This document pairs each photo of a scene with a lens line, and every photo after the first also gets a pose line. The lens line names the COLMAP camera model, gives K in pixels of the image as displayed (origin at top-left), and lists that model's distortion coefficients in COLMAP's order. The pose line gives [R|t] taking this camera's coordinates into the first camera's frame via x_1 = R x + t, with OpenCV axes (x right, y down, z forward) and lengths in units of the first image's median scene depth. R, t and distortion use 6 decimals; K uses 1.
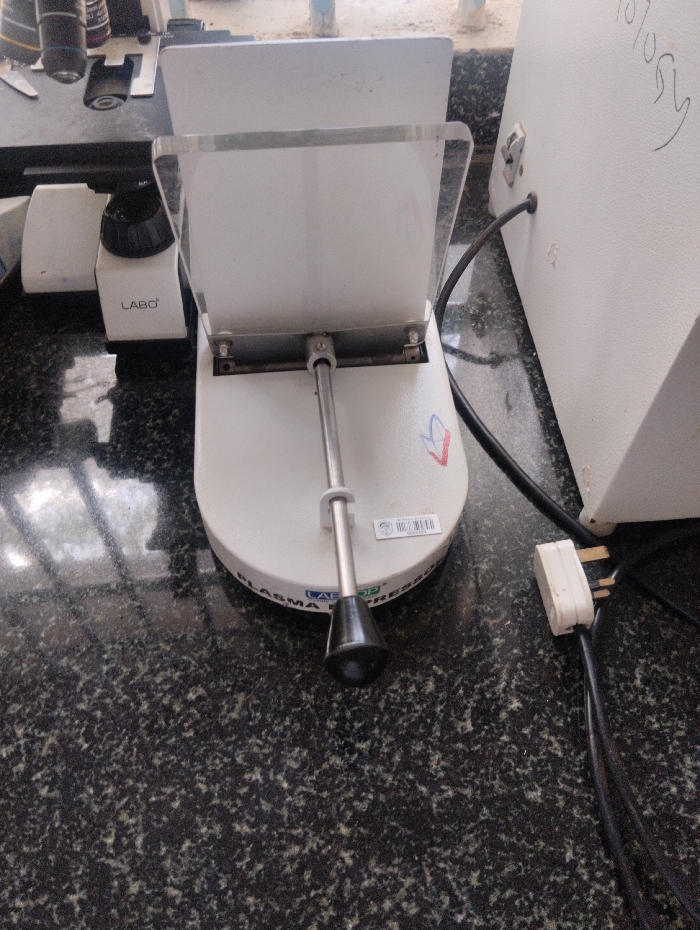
lens RADIAL K [[763.4, 0, 350.0], [0, 763.4, 465.0], [0, 0, 1]] dist [0.068098, -0.160149]
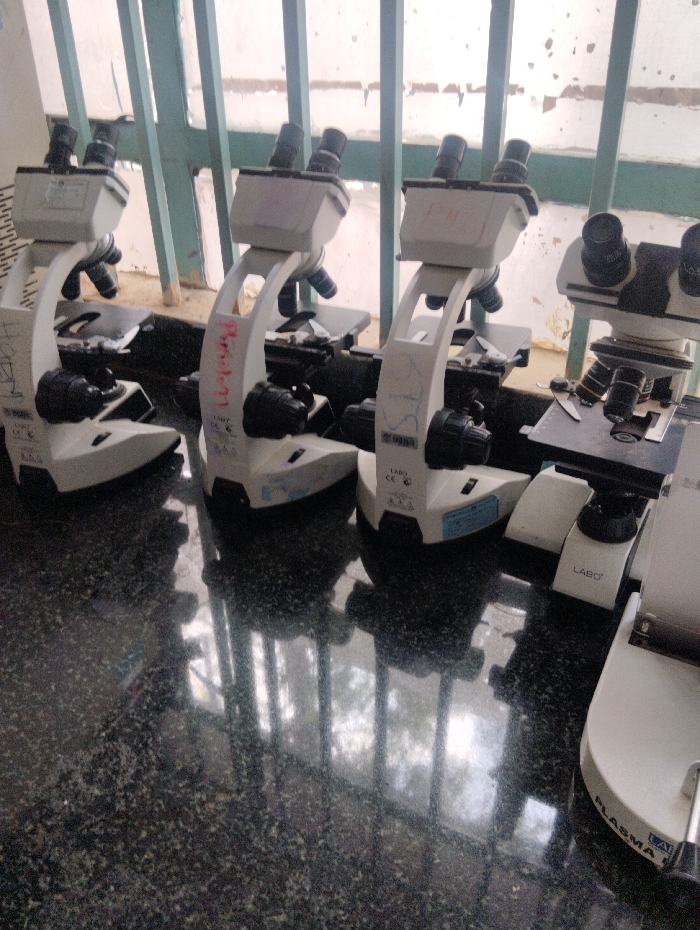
lens RADIAL K [[763.4, 0, 350.0], [0, 763.4, 465.0], [0, 0, 1]] dist [0.068098, -0.160149]
pose [[0.823048, 0.288019, -0.489528, -0.022153], [-0.447672, 0.859395, -0.247041, 0.156584], [0.349545, 0.422475, 0.836261, -0.357803]]
